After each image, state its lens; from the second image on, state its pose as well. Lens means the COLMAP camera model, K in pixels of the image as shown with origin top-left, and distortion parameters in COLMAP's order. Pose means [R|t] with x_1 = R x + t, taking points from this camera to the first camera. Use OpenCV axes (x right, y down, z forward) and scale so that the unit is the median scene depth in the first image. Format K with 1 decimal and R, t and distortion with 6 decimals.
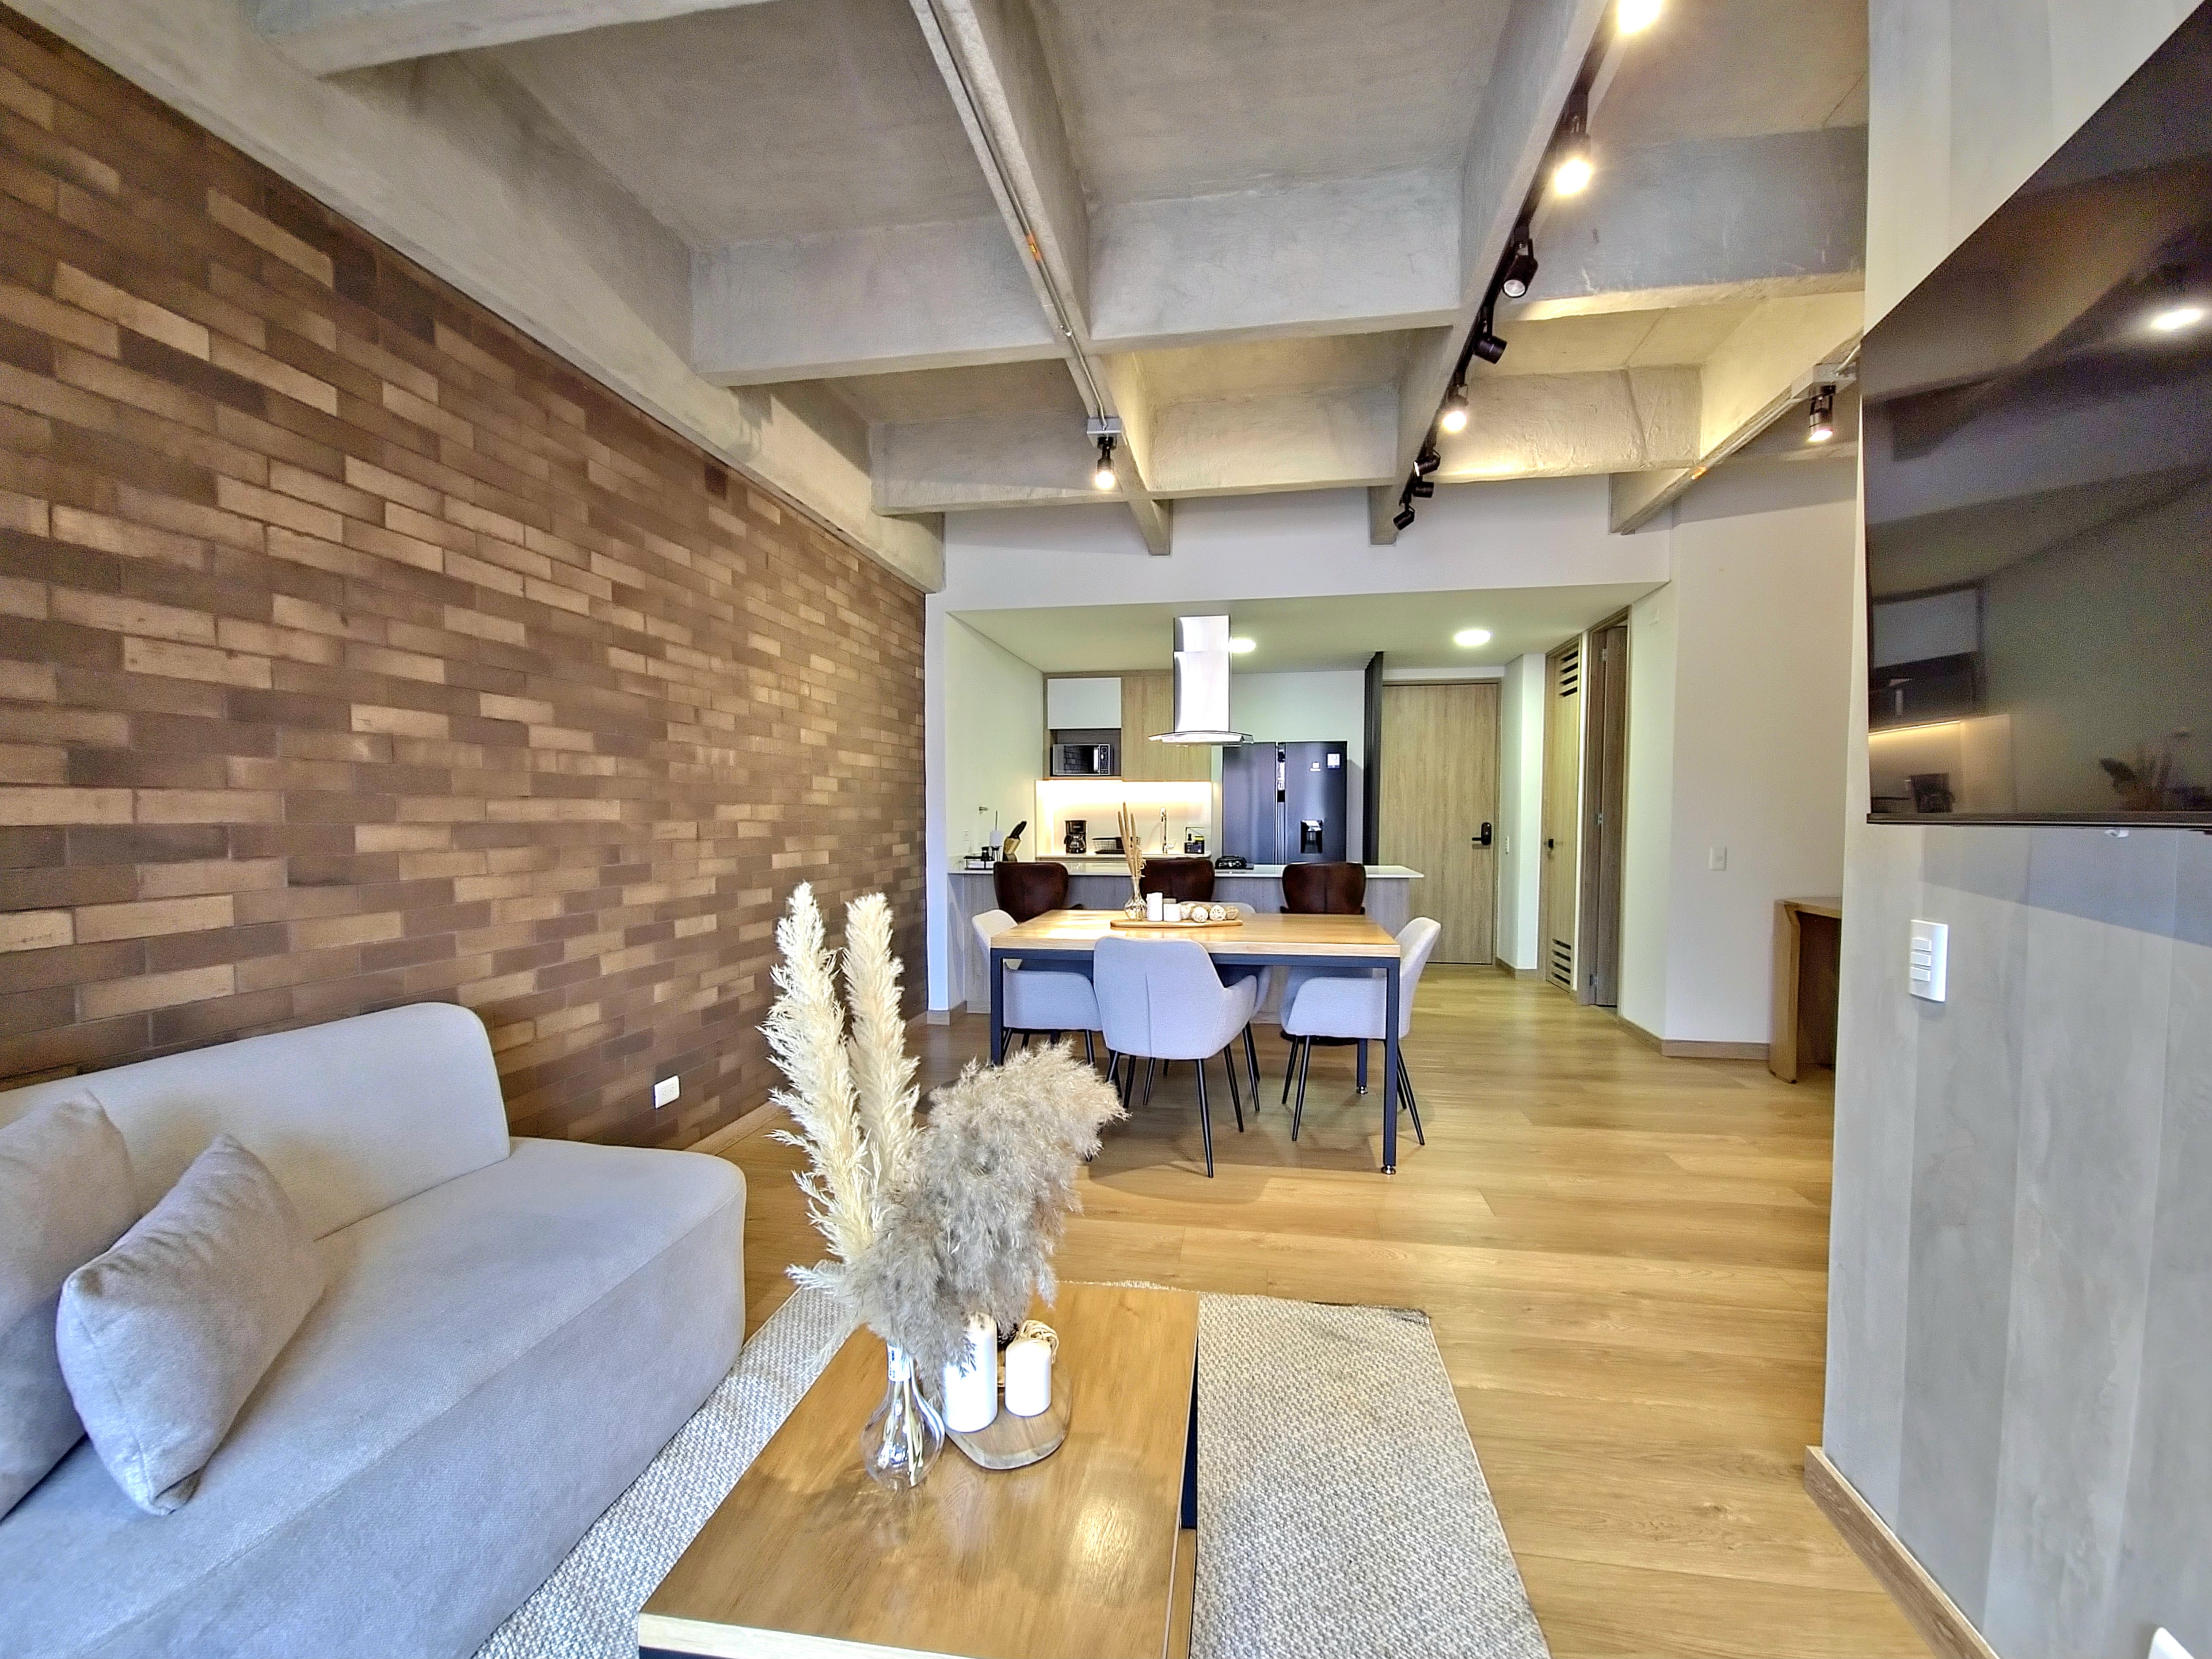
lens RADIAL K [[950.2, 0, 1106.0], [0, 950.2, 829.5], [0, 0, 1]] dist [-0.000437, -0.000783]
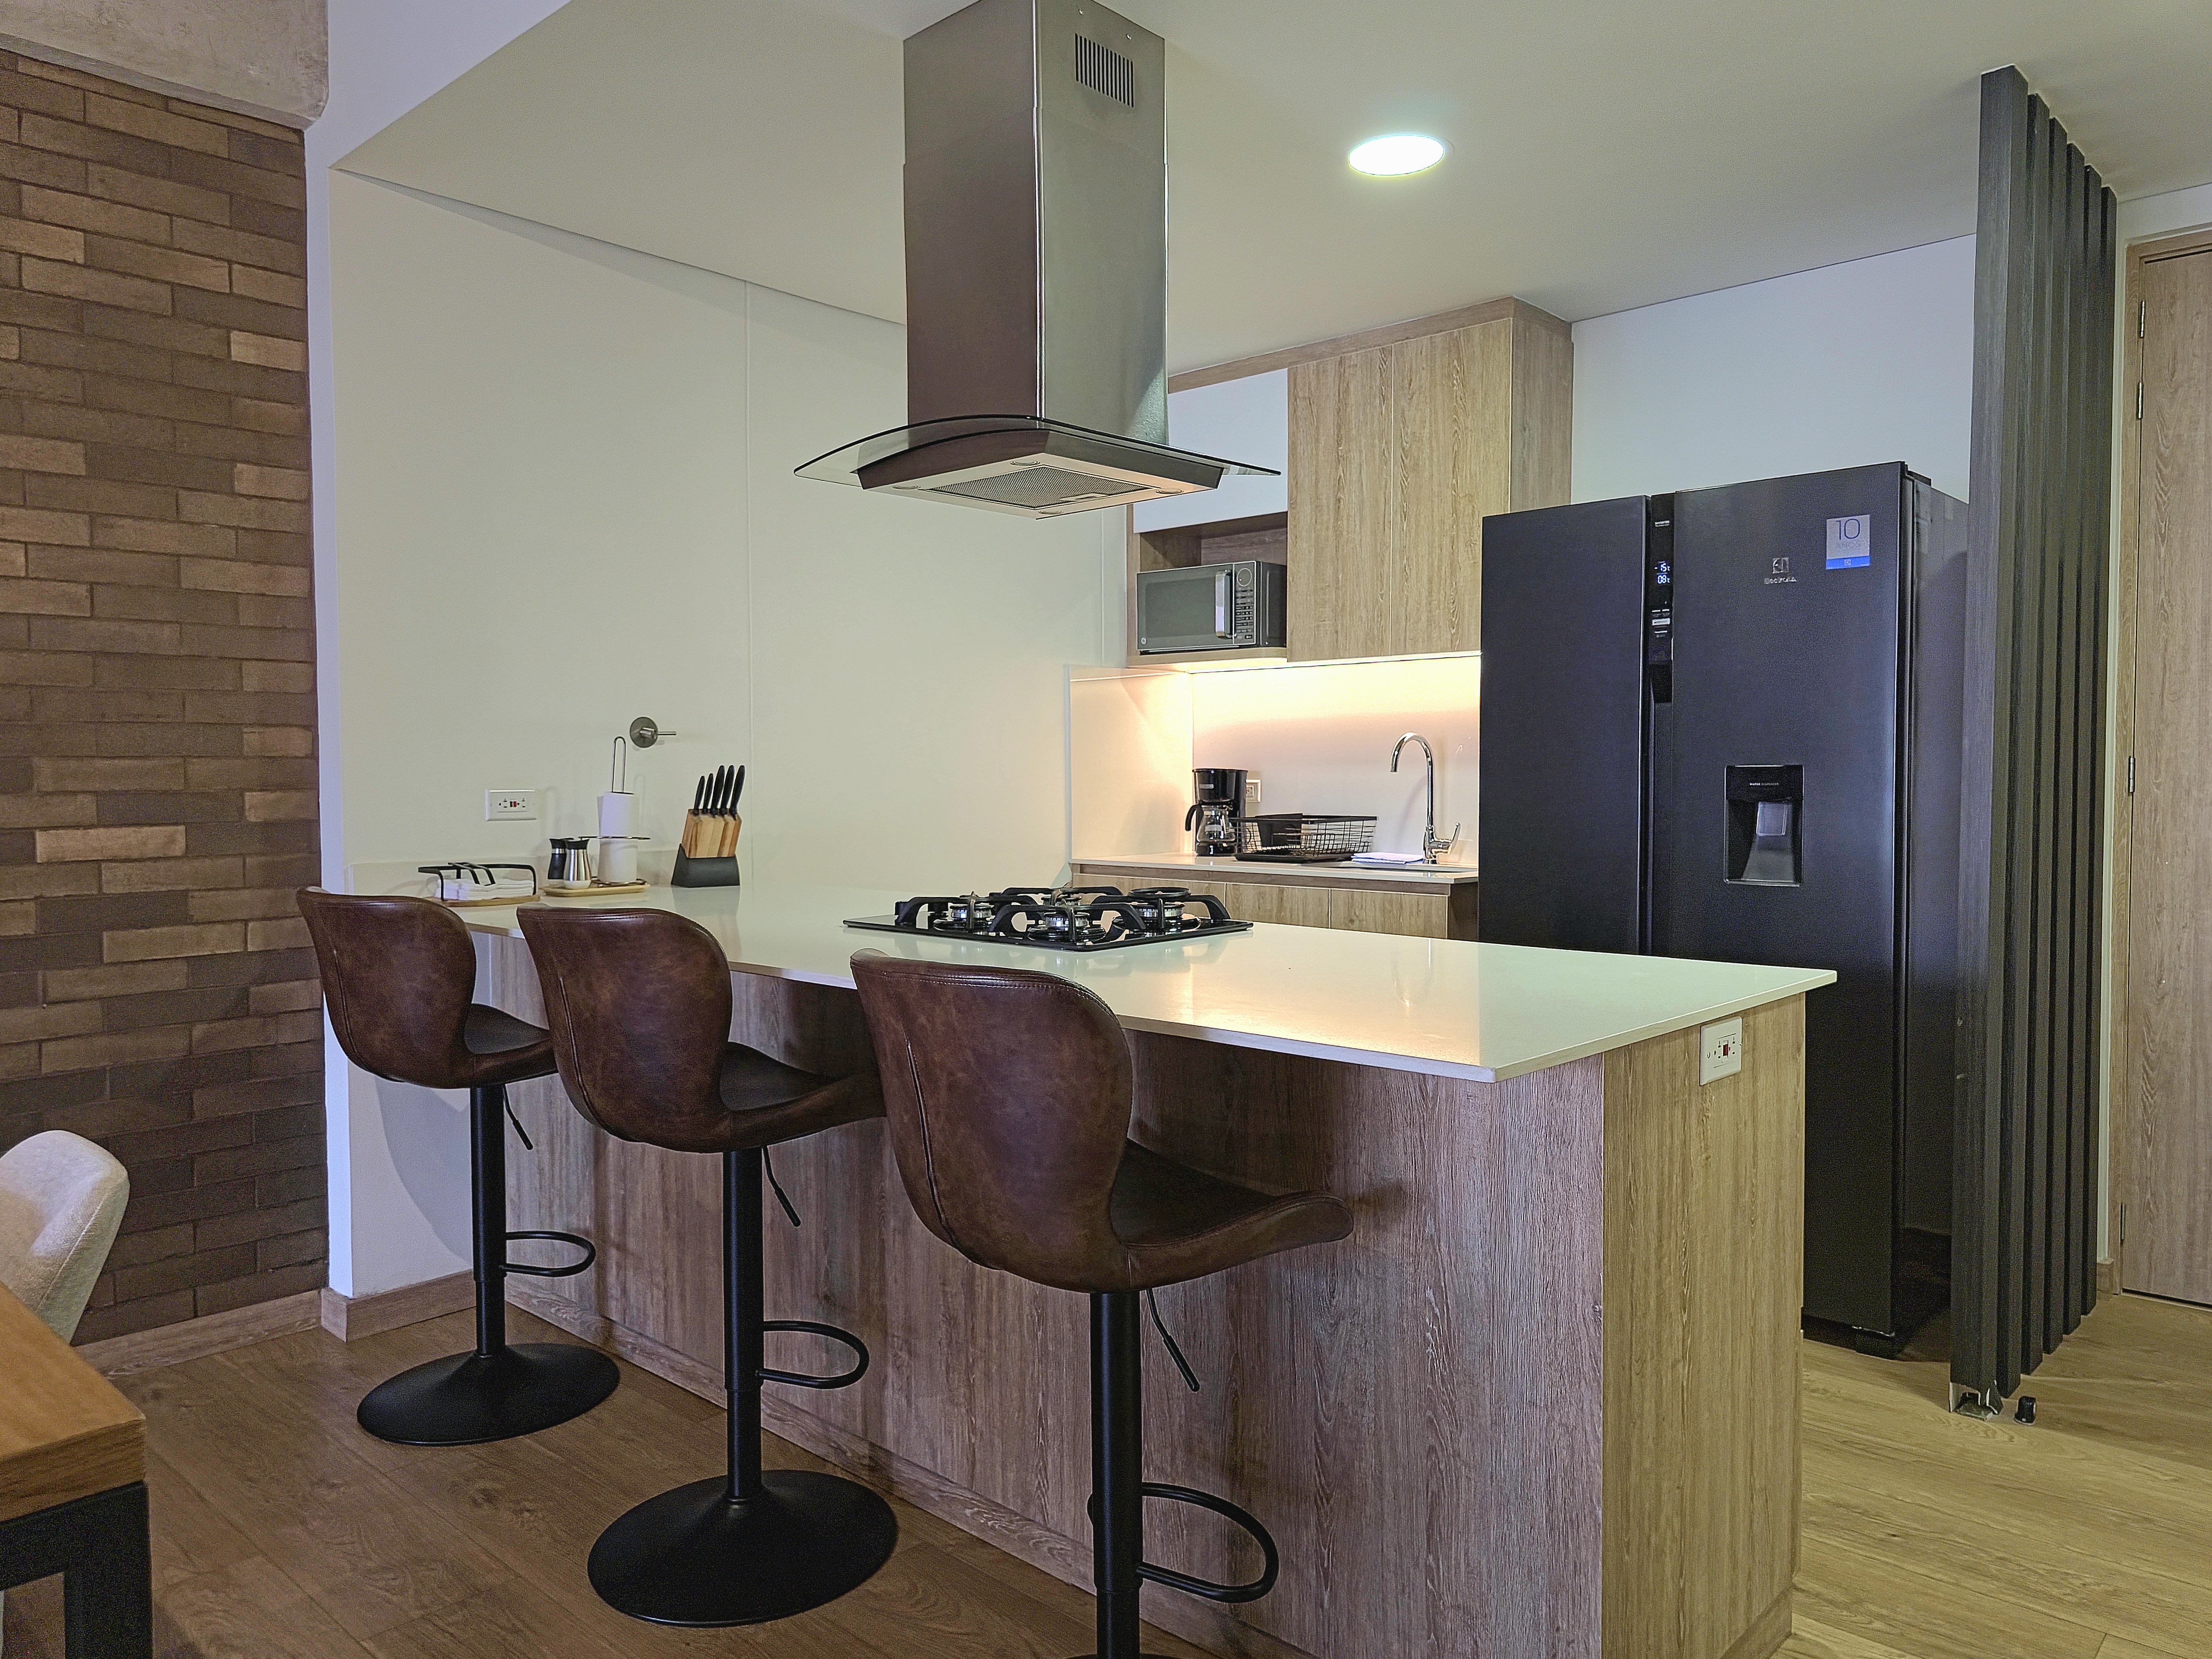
lens RADIAL K [[1516.4, 0, 1106.0], [0, 1516.4, 829.5], [0, 0, 1]] dist [0.009872, 0.001029]
pose [[0.834527, 0.021659, -0.550541, 0.278555], [-0.009010, 0.999630, 0.025669, -0.000483], [0.550893, -0.016461, 0.834414, 0.485929]]
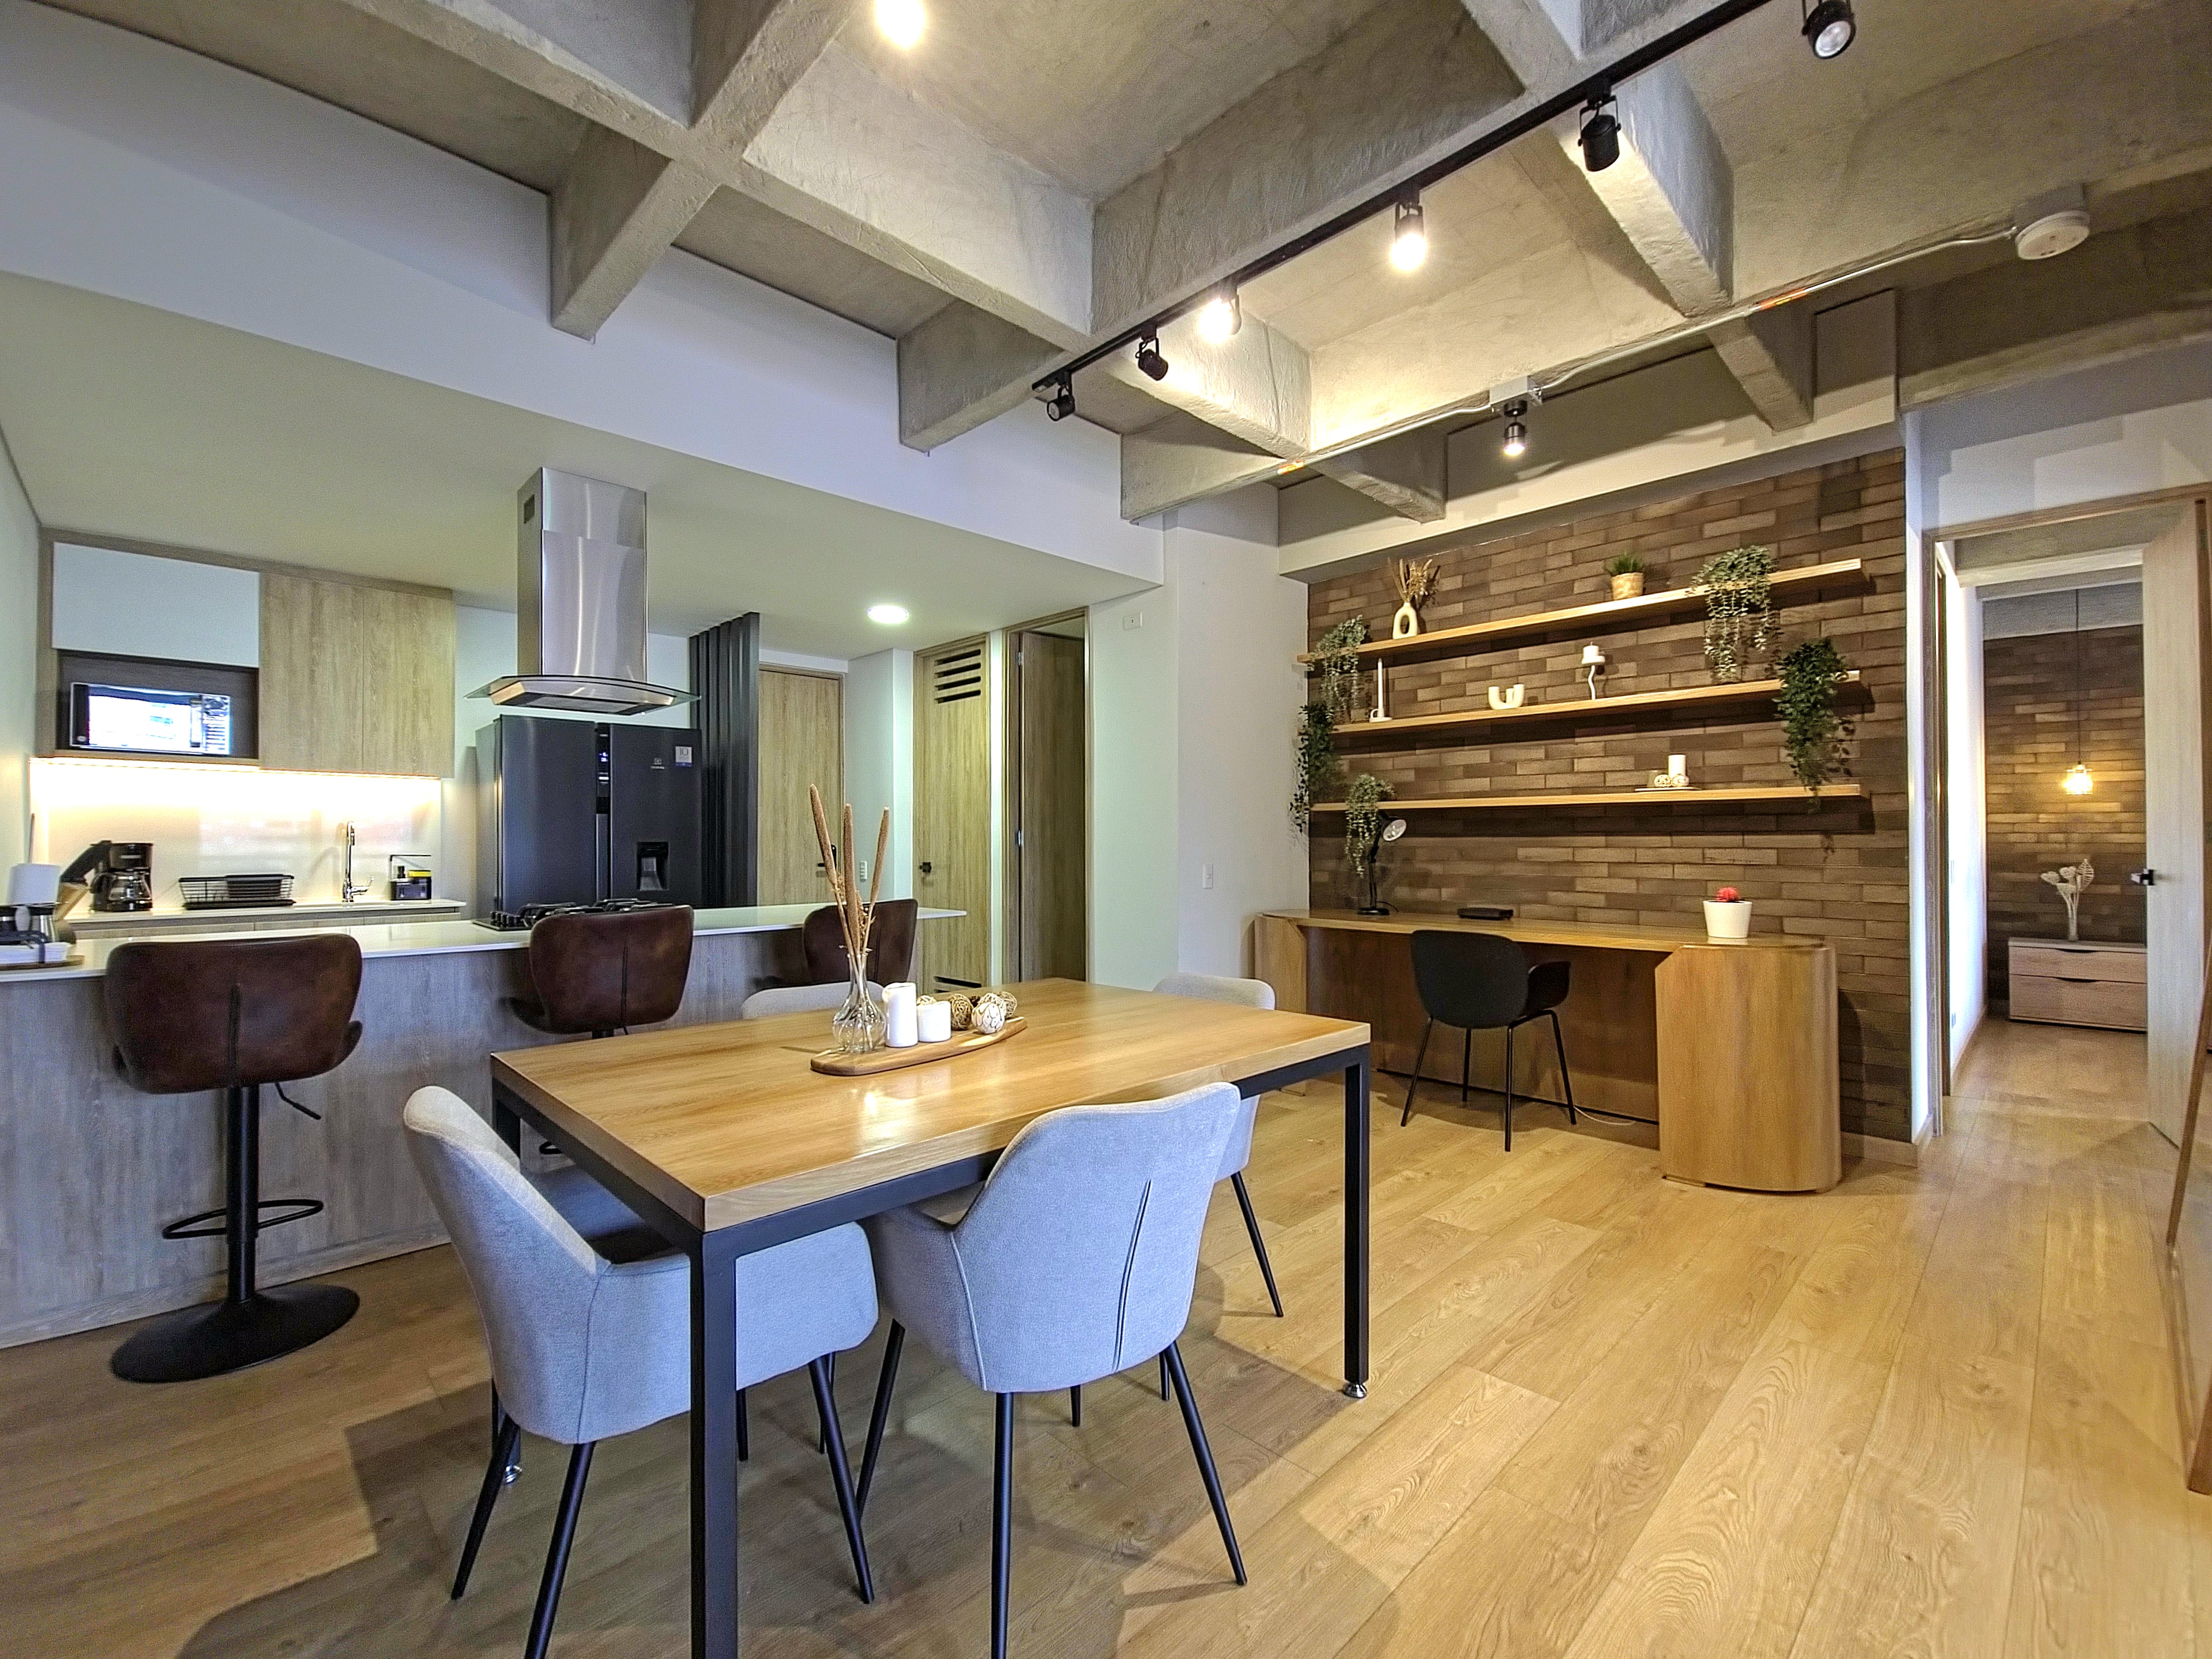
lens RADIAL K [[950.1, 0, 1106.0], [0, 950.1, 829.5], [0, 0, 1]] dist [-0.000437, -0.000783]
pose [[0.597018, 0.009102, 0.802176, -0.125943], [0.014303, 0.999656, -0.021987, 0.001281], [-0.802100, 0.024600, 0.596682, 0.311508]]
